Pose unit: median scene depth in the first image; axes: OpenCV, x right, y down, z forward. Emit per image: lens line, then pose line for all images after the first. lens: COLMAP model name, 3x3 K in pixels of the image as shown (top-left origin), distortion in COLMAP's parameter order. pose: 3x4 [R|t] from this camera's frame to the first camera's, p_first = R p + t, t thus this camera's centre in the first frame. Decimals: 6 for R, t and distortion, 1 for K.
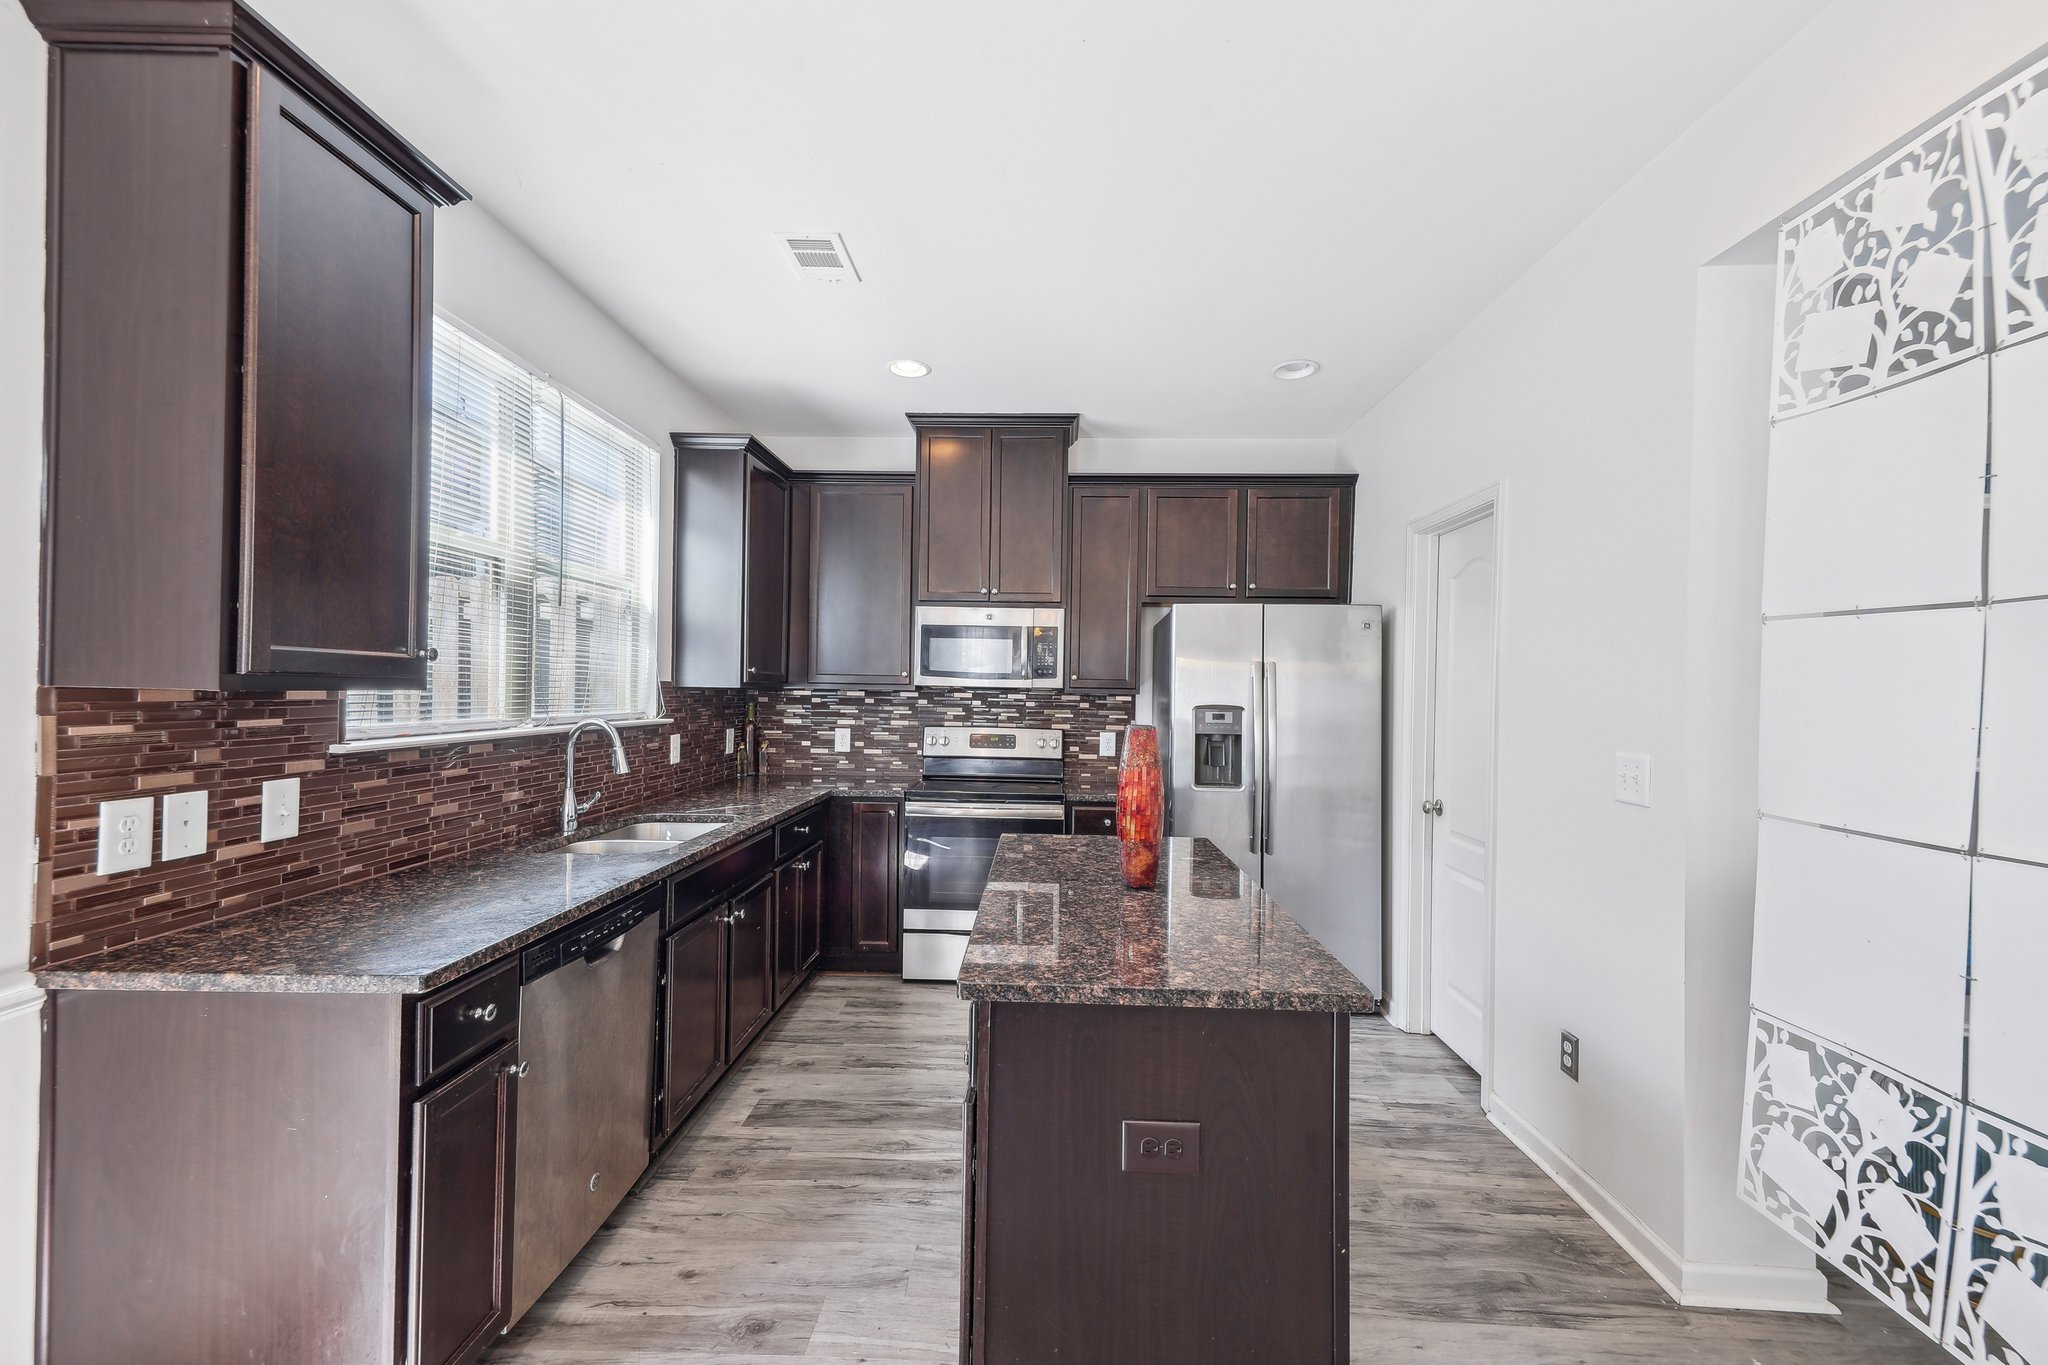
lens RADIAL K [[853.3, 0, 1020.6], [0, 853.3, 691.4], [0, 0, 1]] dist [0.018973, -0.002800]
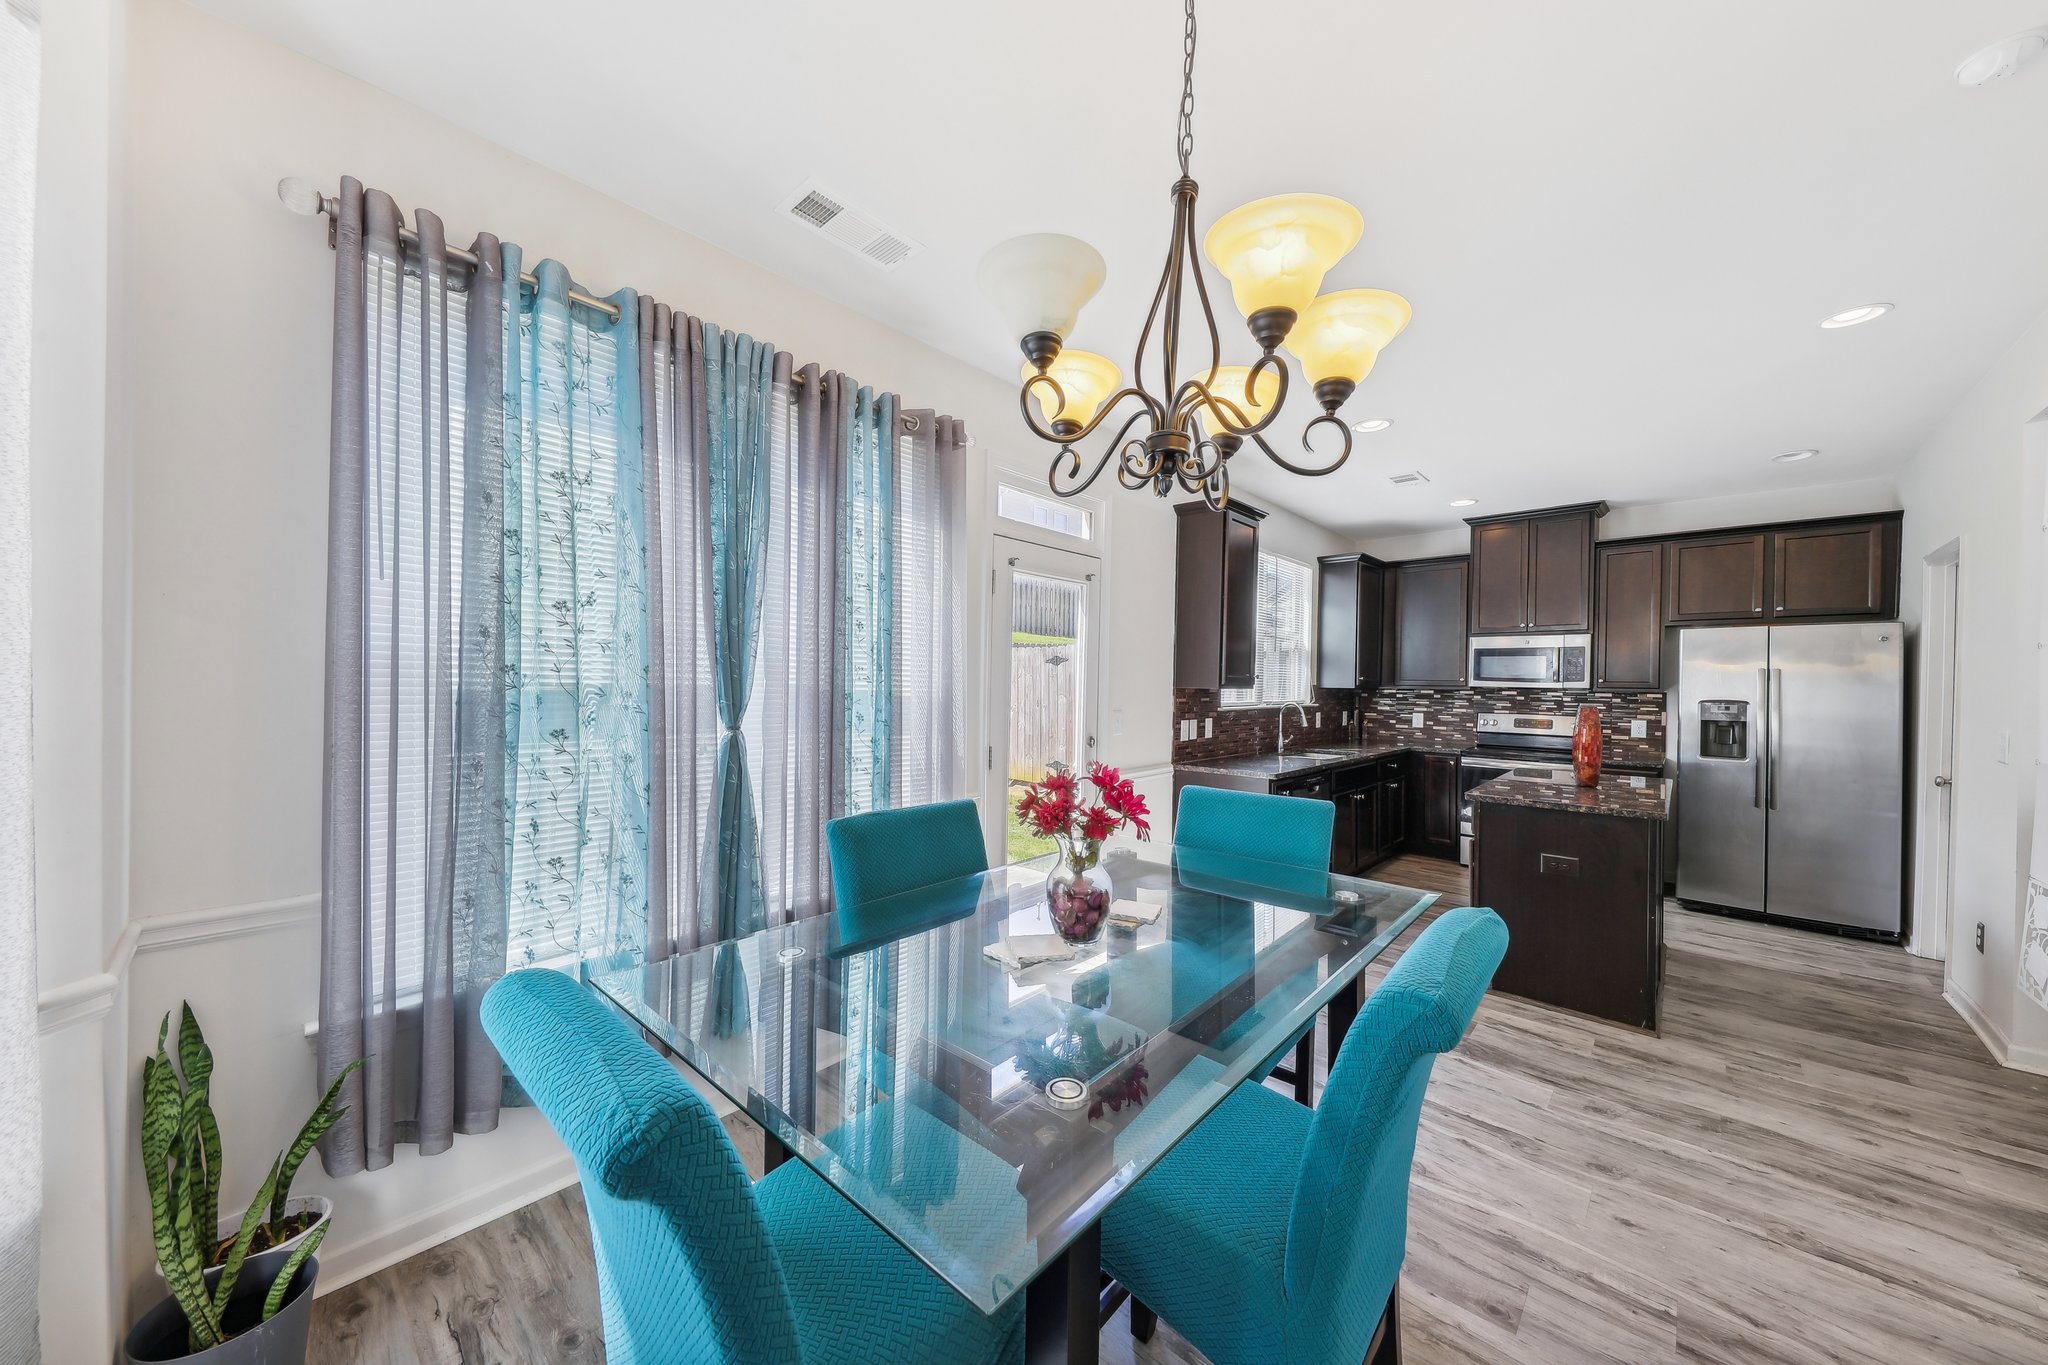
lens RADIAL K [[723.5, 0, 984.3], [0, 723.5, 684.9], [0, 0, 1]] dist [0.005151, -0.005317]
pose [[0.737758, -0.003266, -0.675057, 0.184422], [-0.002897, 0.999964, -0.008004, 0.005305], [0.675059, 0.007861, 0.737722, -0.938846]]
